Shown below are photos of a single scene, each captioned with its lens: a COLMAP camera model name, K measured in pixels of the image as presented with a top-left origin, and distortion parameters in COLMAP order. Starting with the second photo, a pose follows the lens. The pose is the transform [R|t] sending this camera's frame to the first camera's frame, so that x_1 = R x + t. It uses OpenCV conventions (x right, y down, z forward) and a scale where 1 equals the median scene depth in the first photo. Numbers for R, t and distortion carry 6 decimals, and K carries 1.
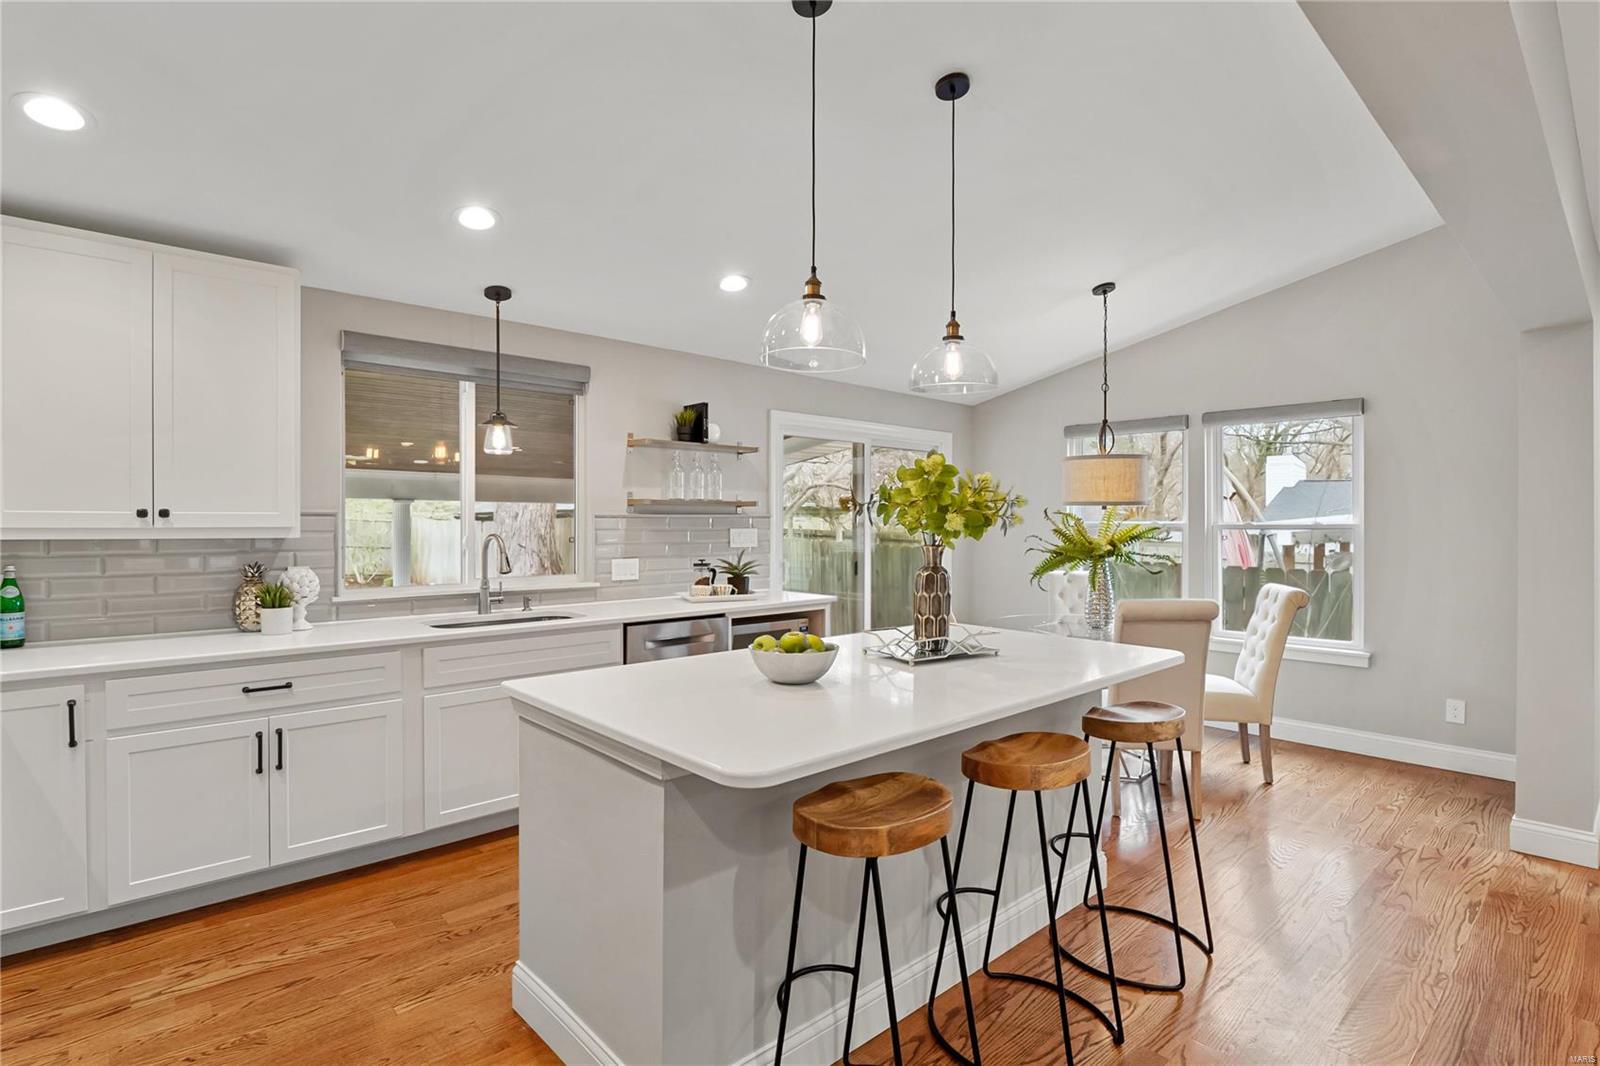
lens RADIAL K [[766.6, 0, 800.0], [0, 766.6, 533.0], [0, 0, 1]] dist [0.002794, -0.000089]
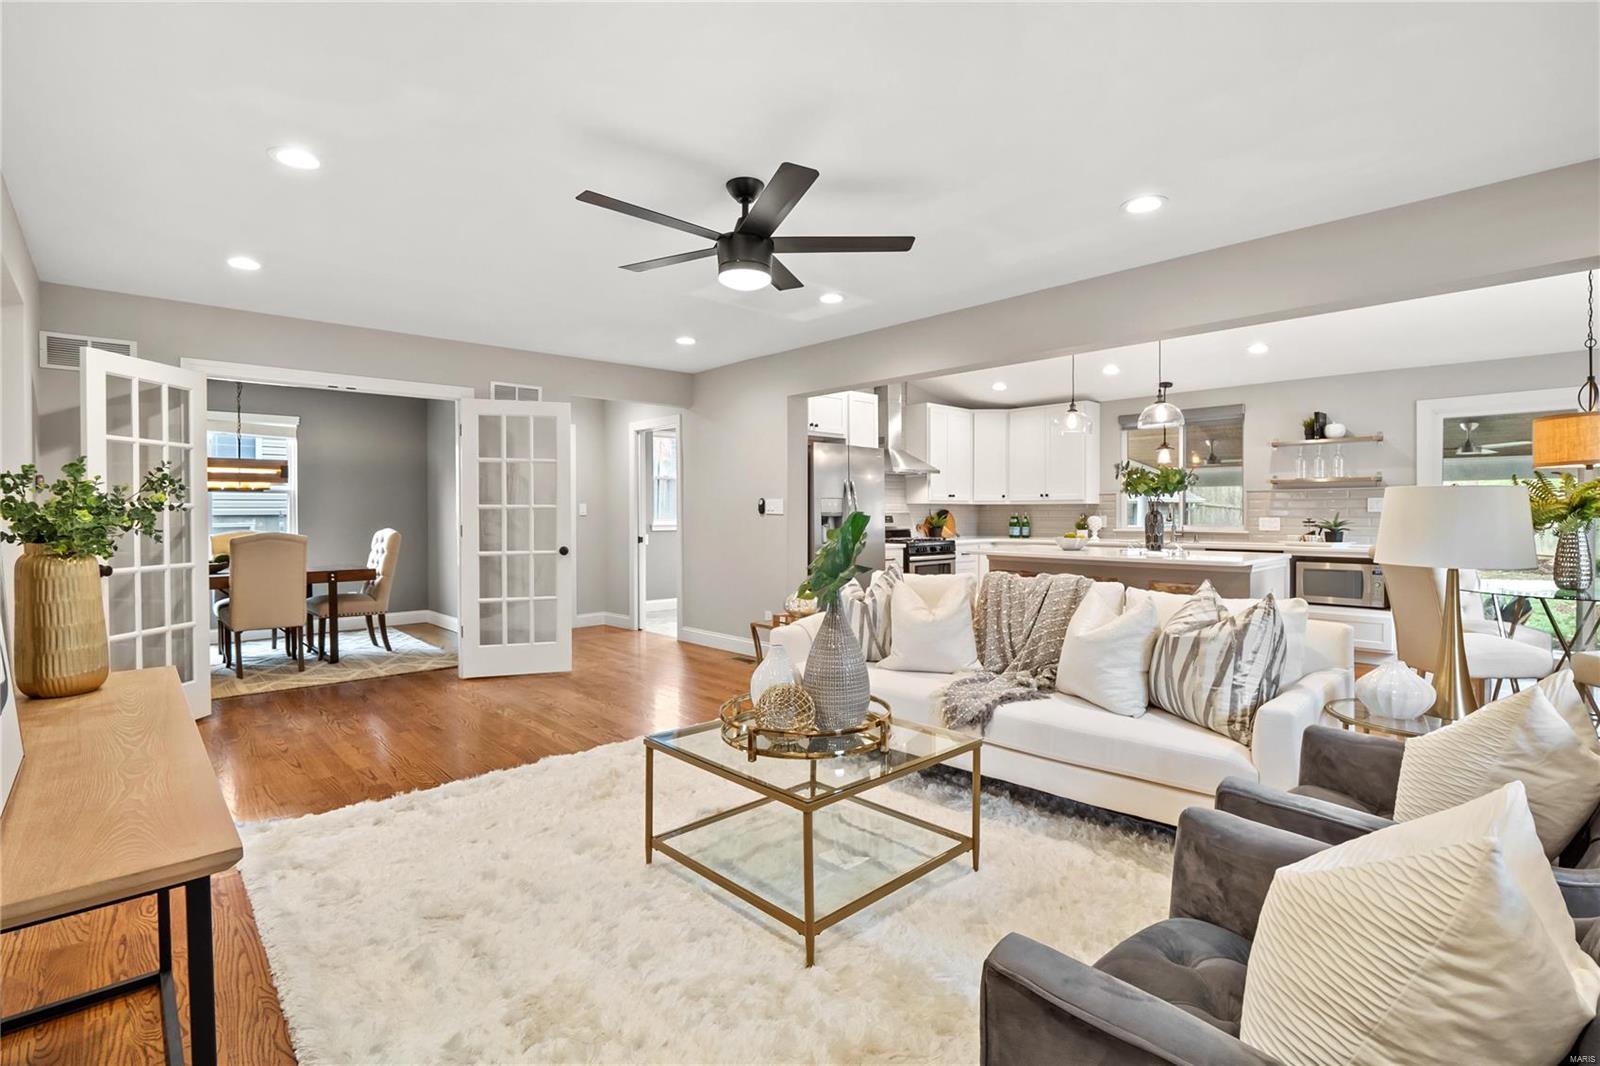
lens RADIAL K [[752.5, 0, 791.9], [0, 752.5, 514.9], [0, 0, 1]] dist [-0.009962, 0.000136]
pose [[0.008375, 0.002534, -0.999962, 1.325536], [-0.013681, 0.999903, 0.002419, 0.036745], [0.999871, 0.013660, 0.008409, -0.007219]]
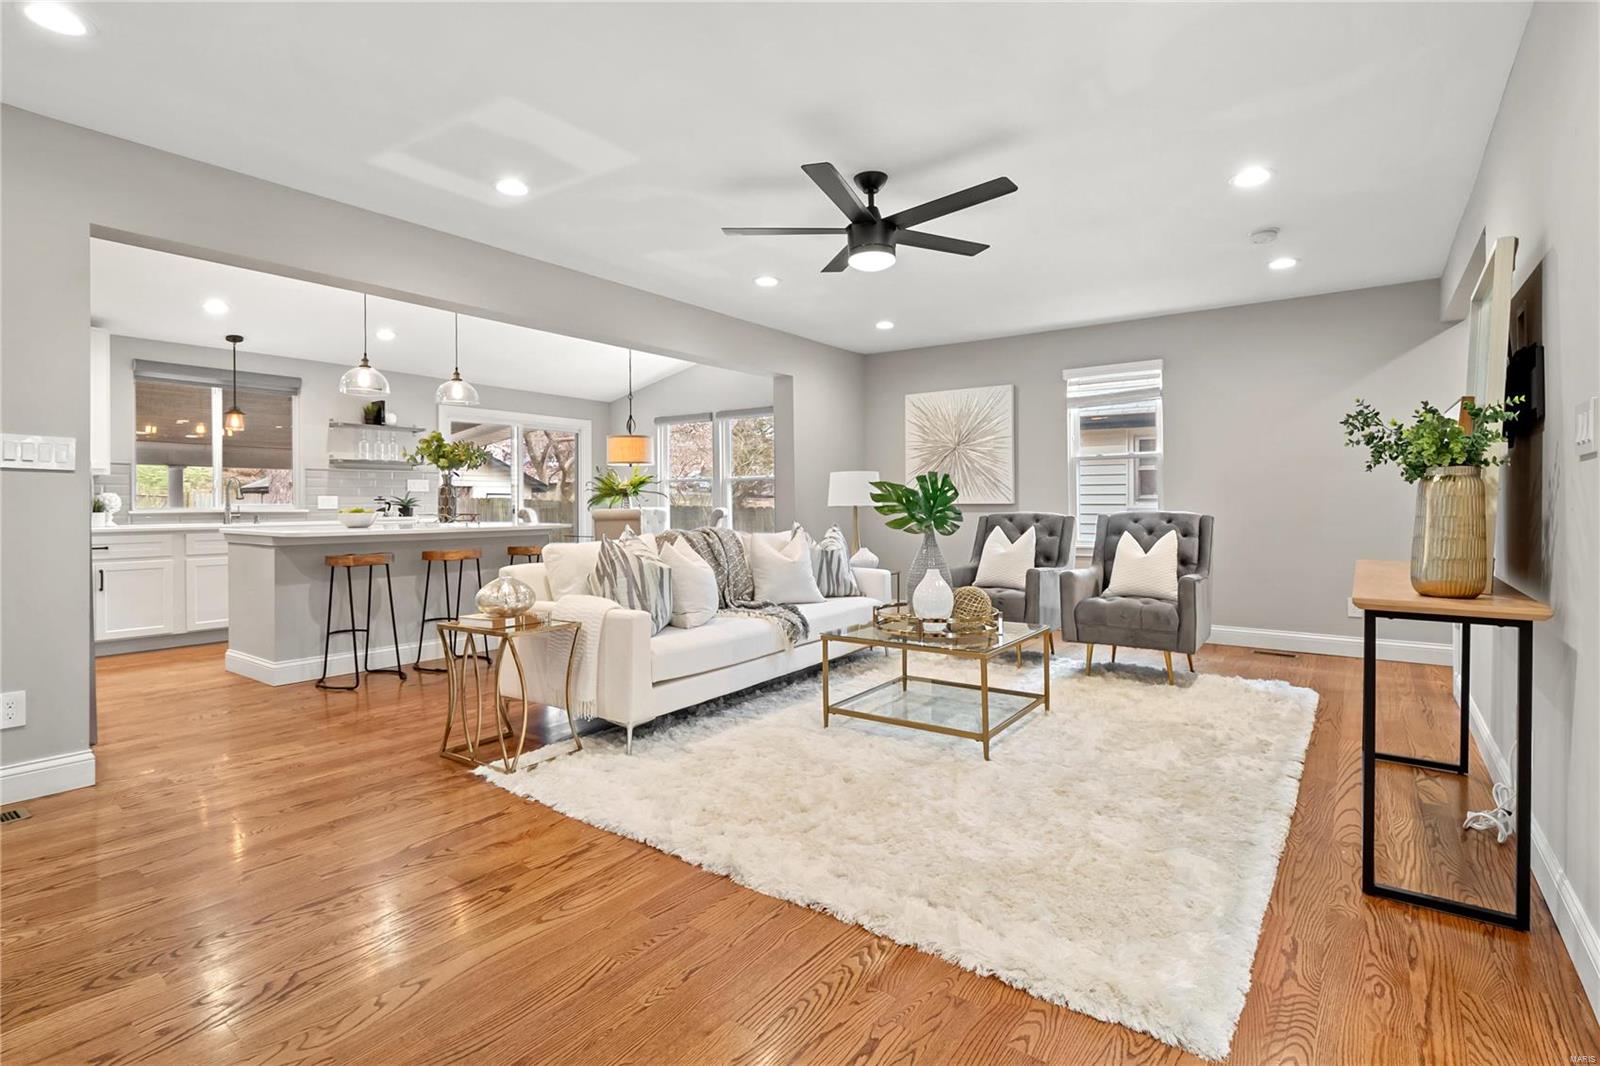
lens RADIAL K [[759.1, 0, 797.4], [0, 759.1, 508.0], [0, 0, 1]] dist [-0.016162, -0.000589]
pose [[0.978230, -0.007219, 0.207397, 0.416016], [0.009122, 0.999925, -0.008224, 0.081787], [-0.207322, 0.009936, 0.978222, -0.775266]]
